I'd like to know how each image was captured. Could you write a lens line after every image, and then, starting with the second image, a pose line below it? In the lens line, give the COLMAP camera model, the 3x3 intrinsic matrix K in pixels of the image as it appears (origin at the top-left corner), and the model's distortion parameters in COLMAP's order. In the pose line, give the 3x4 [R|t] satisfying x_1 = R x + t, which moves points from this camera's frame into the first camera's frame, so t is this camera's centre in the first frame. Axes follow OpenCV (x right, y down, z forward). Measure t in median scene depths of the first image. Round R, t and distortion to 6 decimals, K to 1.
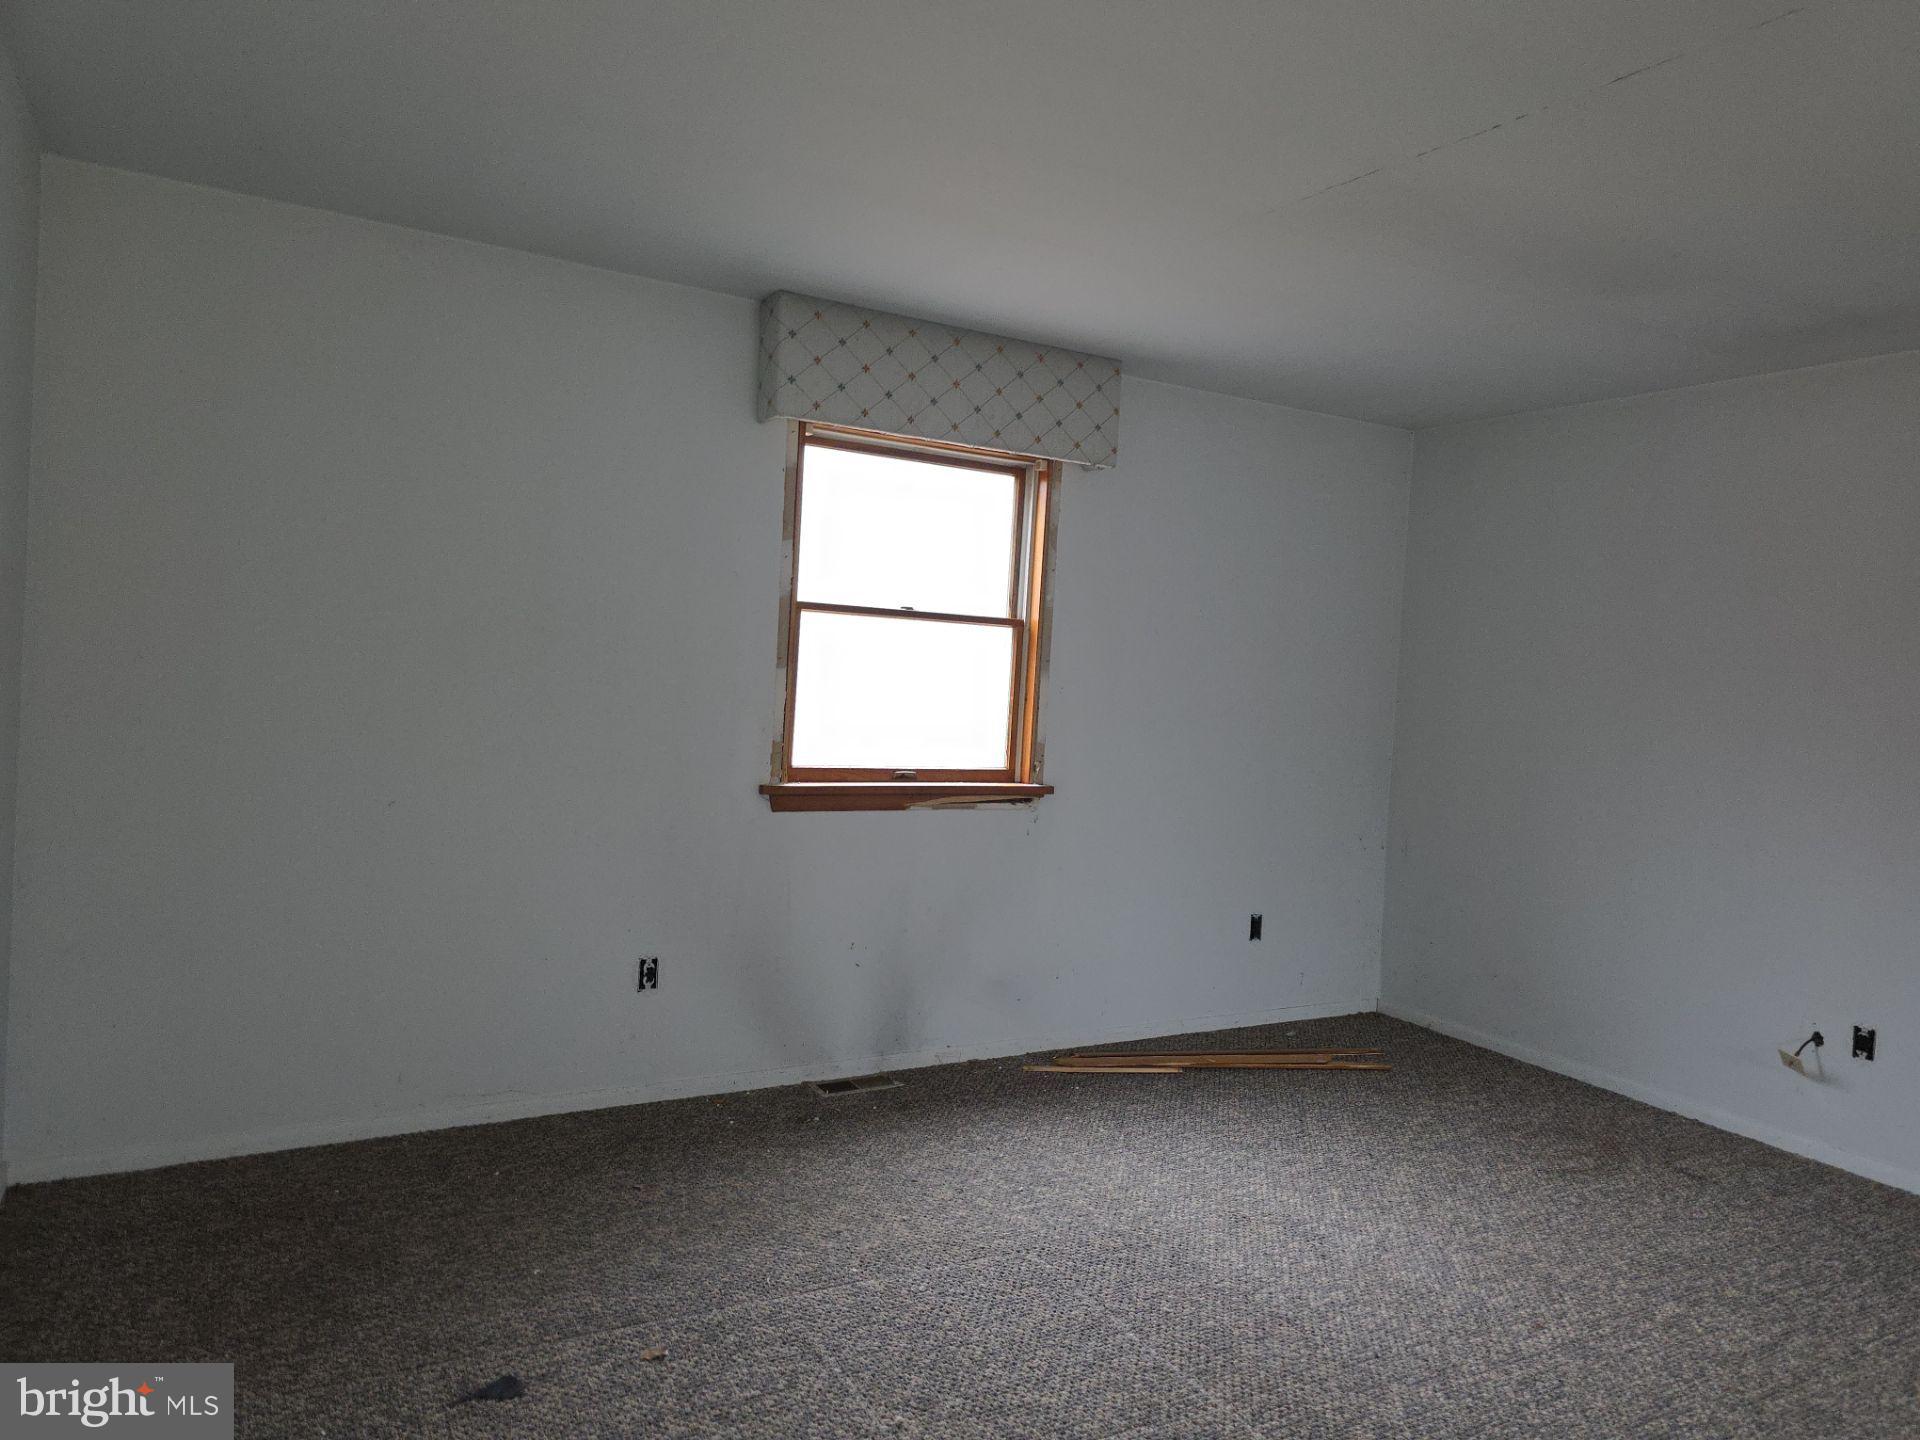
lens RADIAL K [[1281.2, 0, 964.6], [0, 1281.2, 717.4], [0, 0, 1]] dist [0.075051, -0.065540]
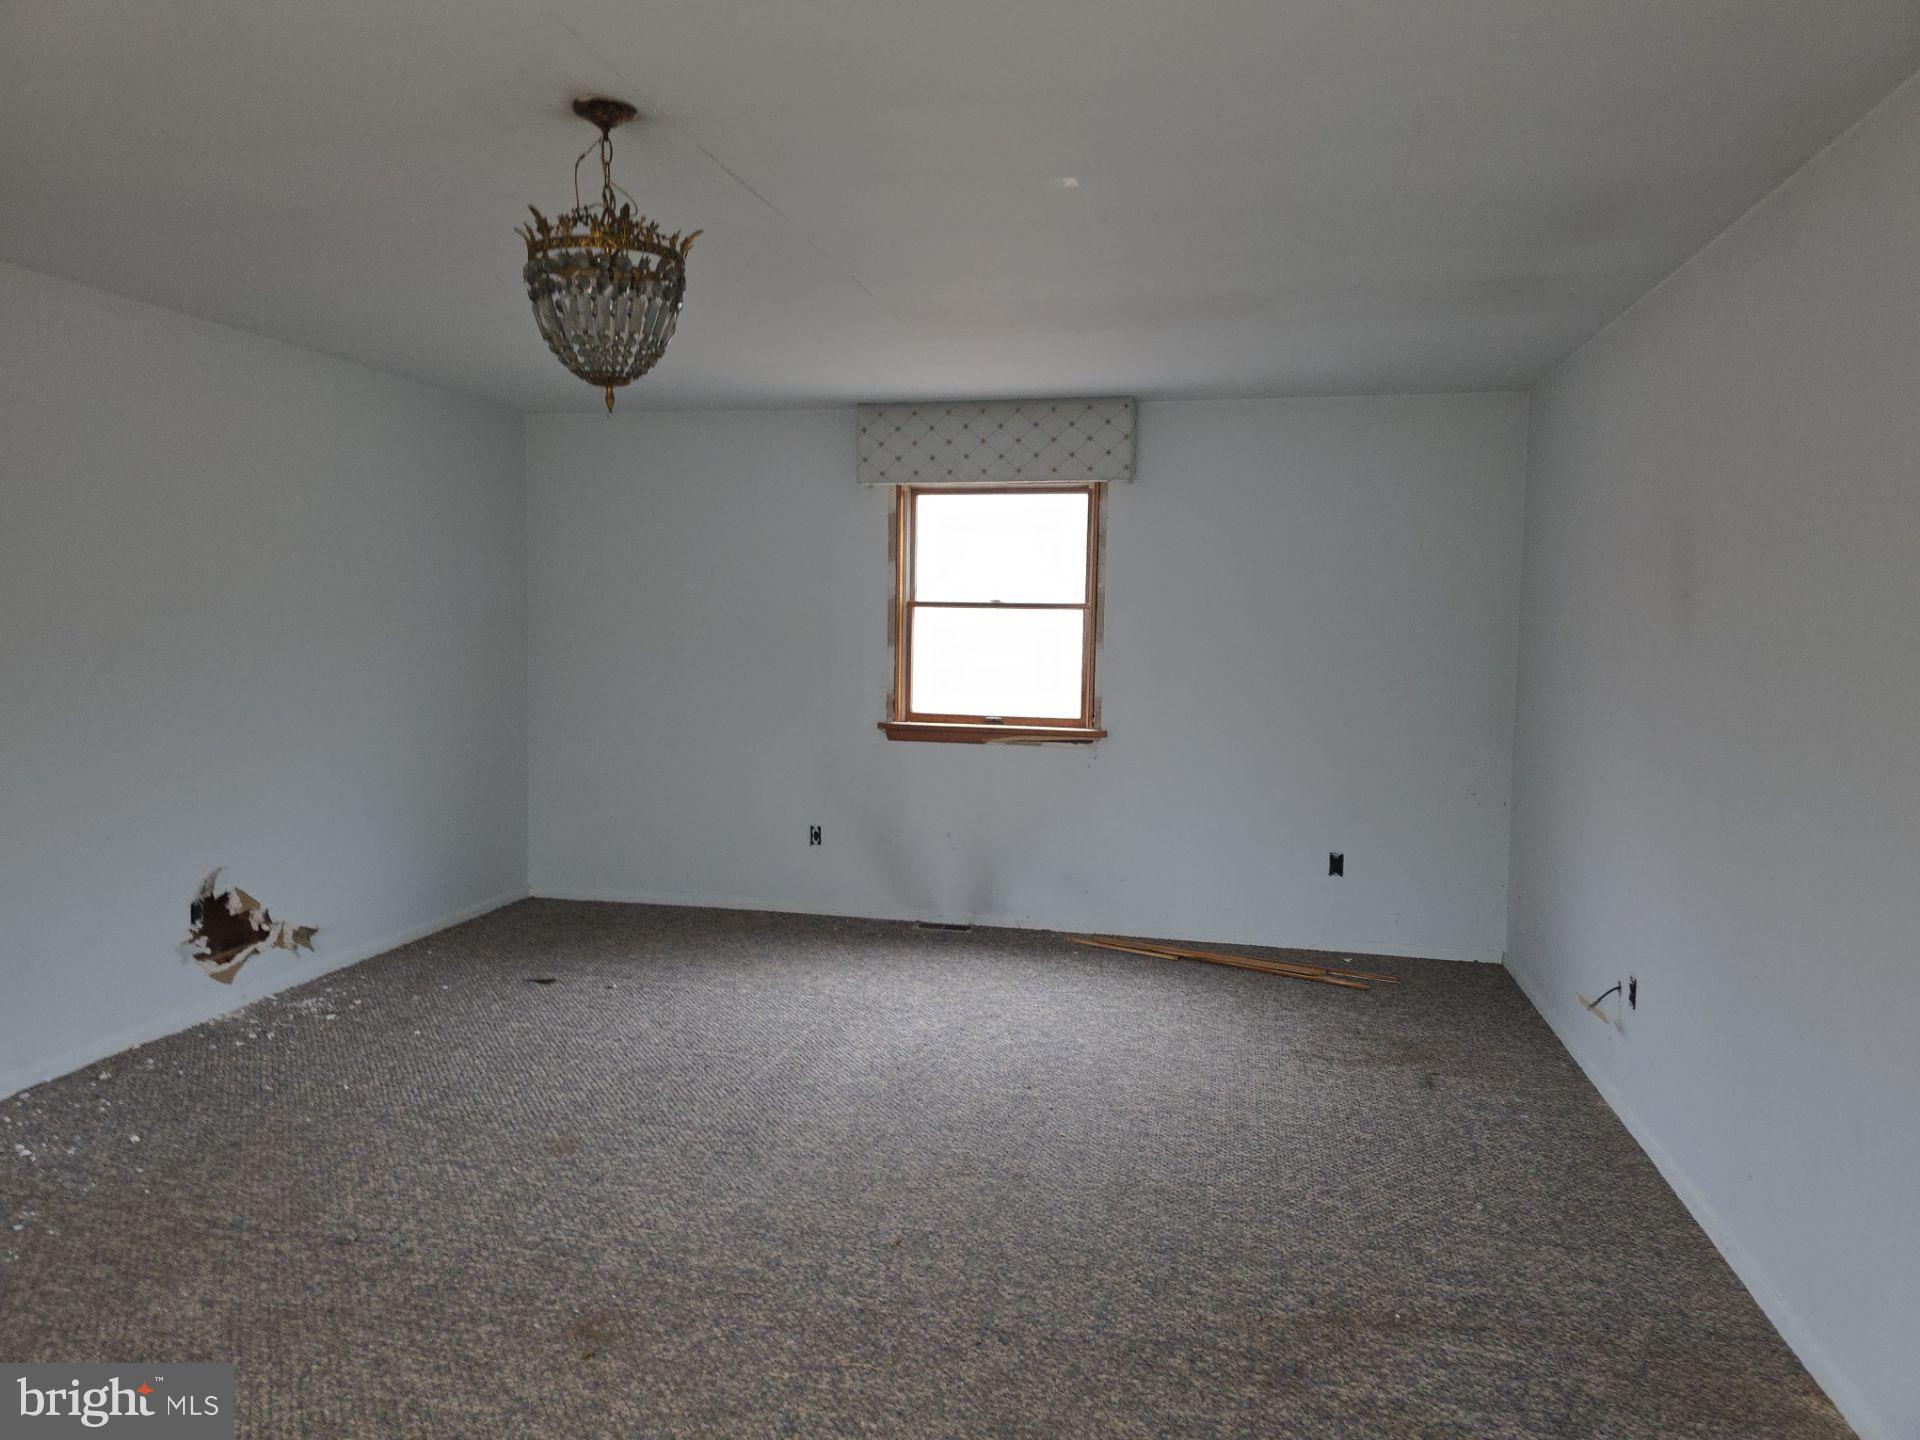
lens RADIAL K [[1281.2, 0, 945.6], [0, 1281.2, 696.1], [0, 0, 1]] dist [0.075051, -0.065540]
pose [[0.745743, 0.004314, -0.666219, 0.870611], [-0.003867, 0.999990, 0.002147, 0.016453], [0.666222, 0.000975, 0.745753, -0.092216]]
